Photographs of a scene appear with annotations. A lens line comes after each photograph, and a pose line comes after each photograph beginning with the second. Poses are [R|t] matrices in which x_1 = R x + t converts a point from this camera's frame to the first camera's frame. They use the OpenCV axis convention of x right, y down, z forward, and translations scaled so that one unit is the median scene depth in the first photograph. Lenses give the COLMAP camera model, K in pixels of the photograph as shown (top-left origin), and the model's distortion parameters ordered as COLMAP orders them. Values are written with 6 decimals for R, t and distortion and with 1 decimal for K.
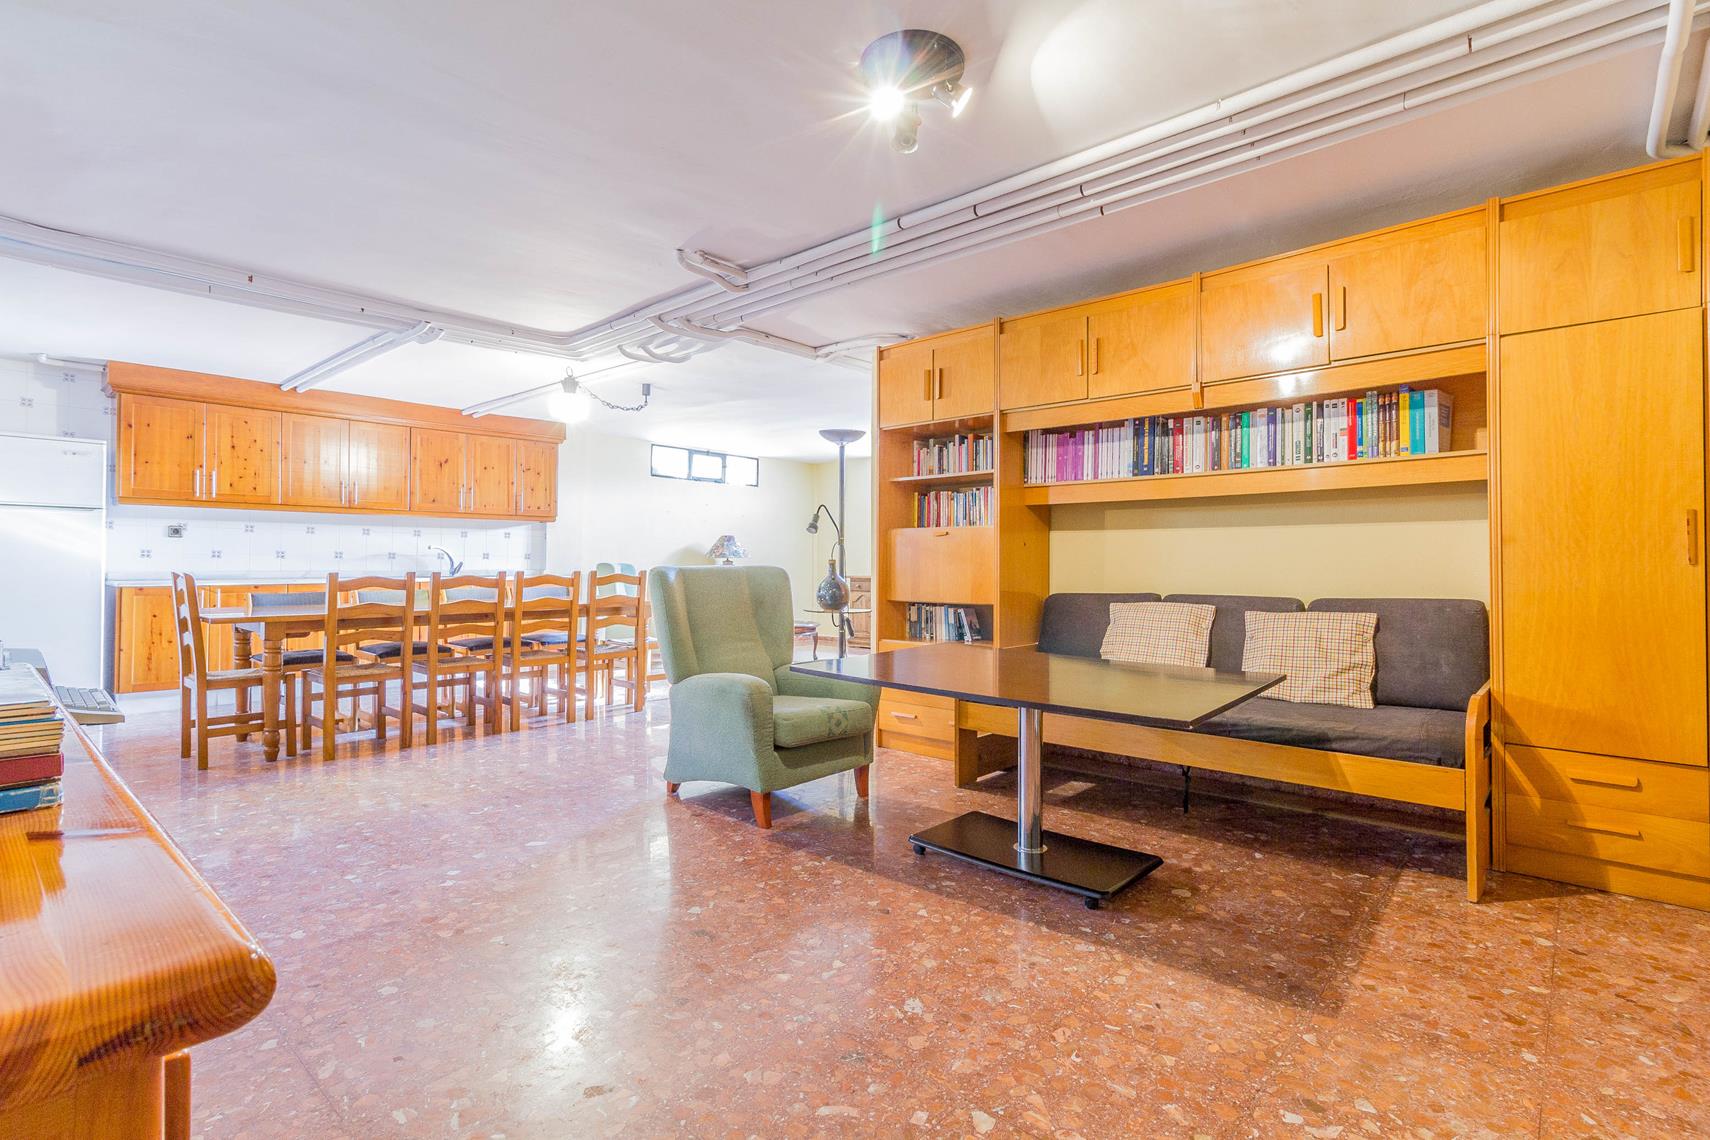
lens RADIAL K [[797.7, 0, 860.1], [0, 797.7, 558.1], [0, 0, 1]] dist [-0.001670, 0.000821]
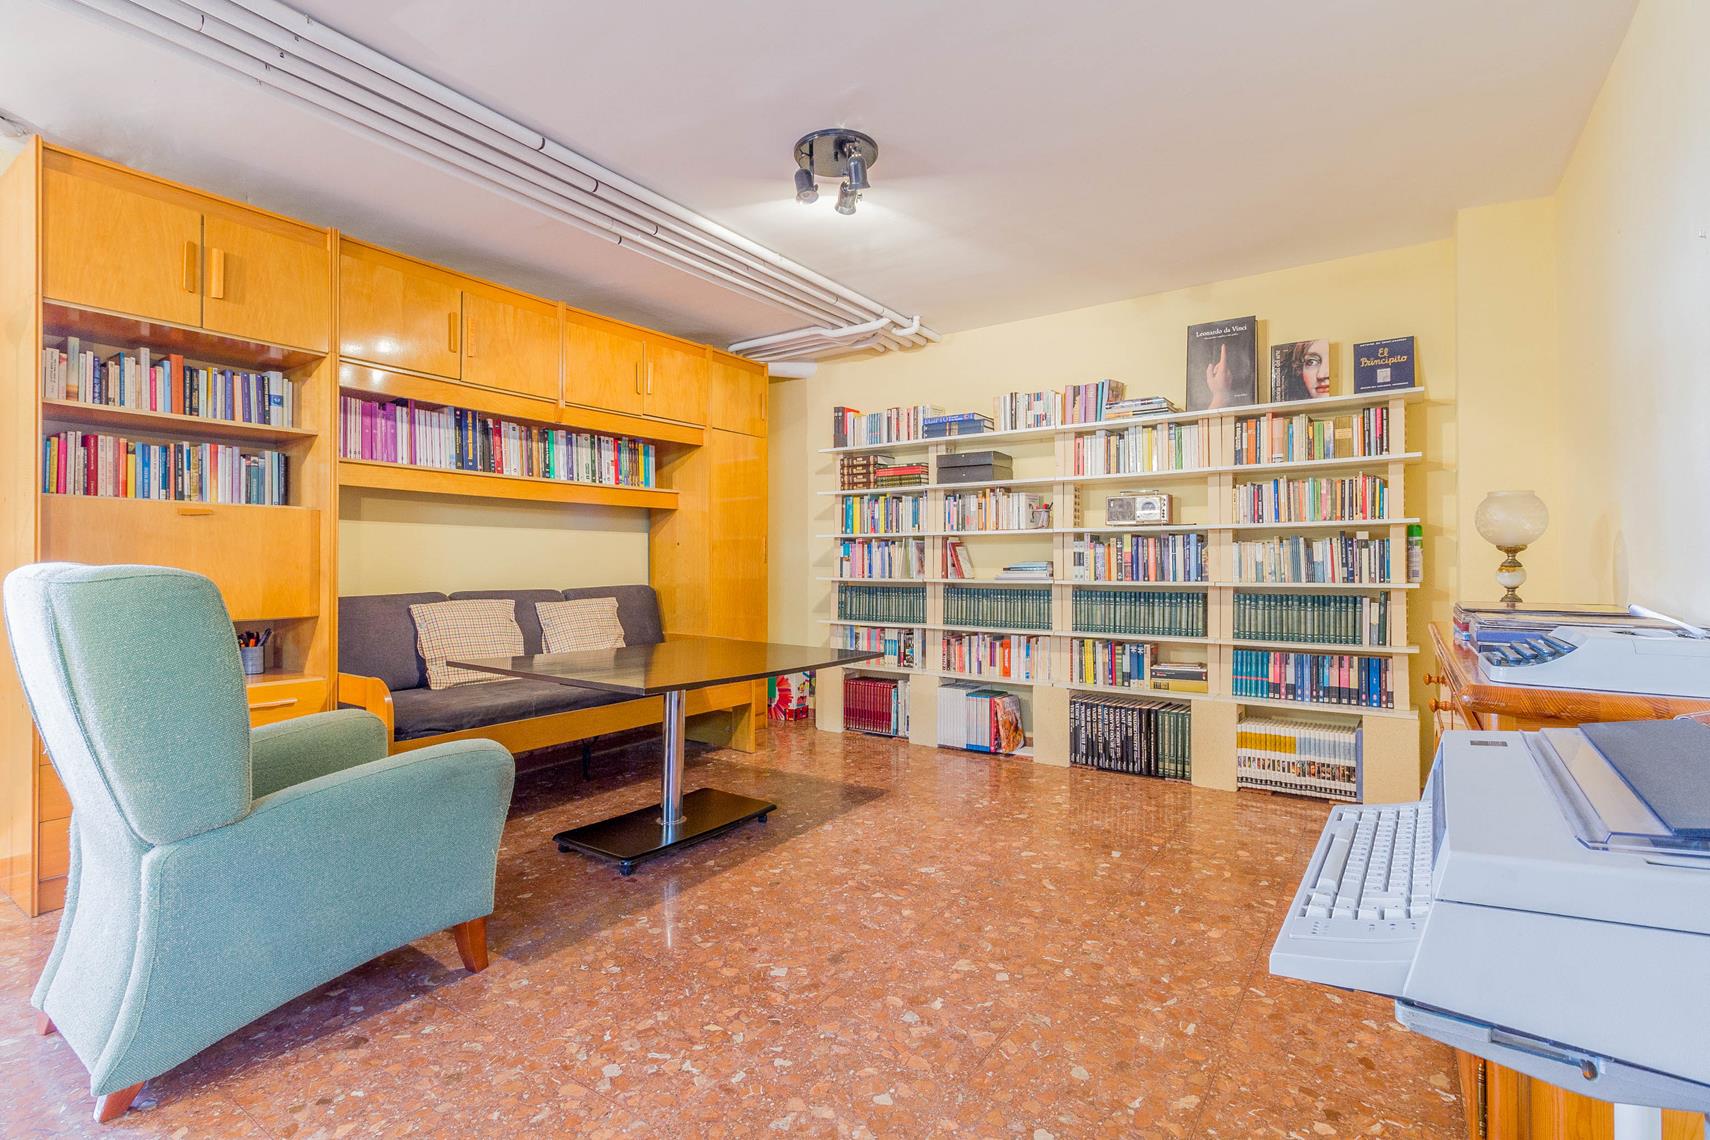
lens RADIAL K [[797.7, 0, 863.3], [0, 797.7, 559.1], [0, 0, 1]] dist [-0.001670, 0.000821]
pose [[-0.128214, 0.003279, 0.991741, -0.781453], [-0.009580, 0.999944, -0.004545, 0.005511], [-0.991700, -0.010083, -0.128175, 0.757729]]
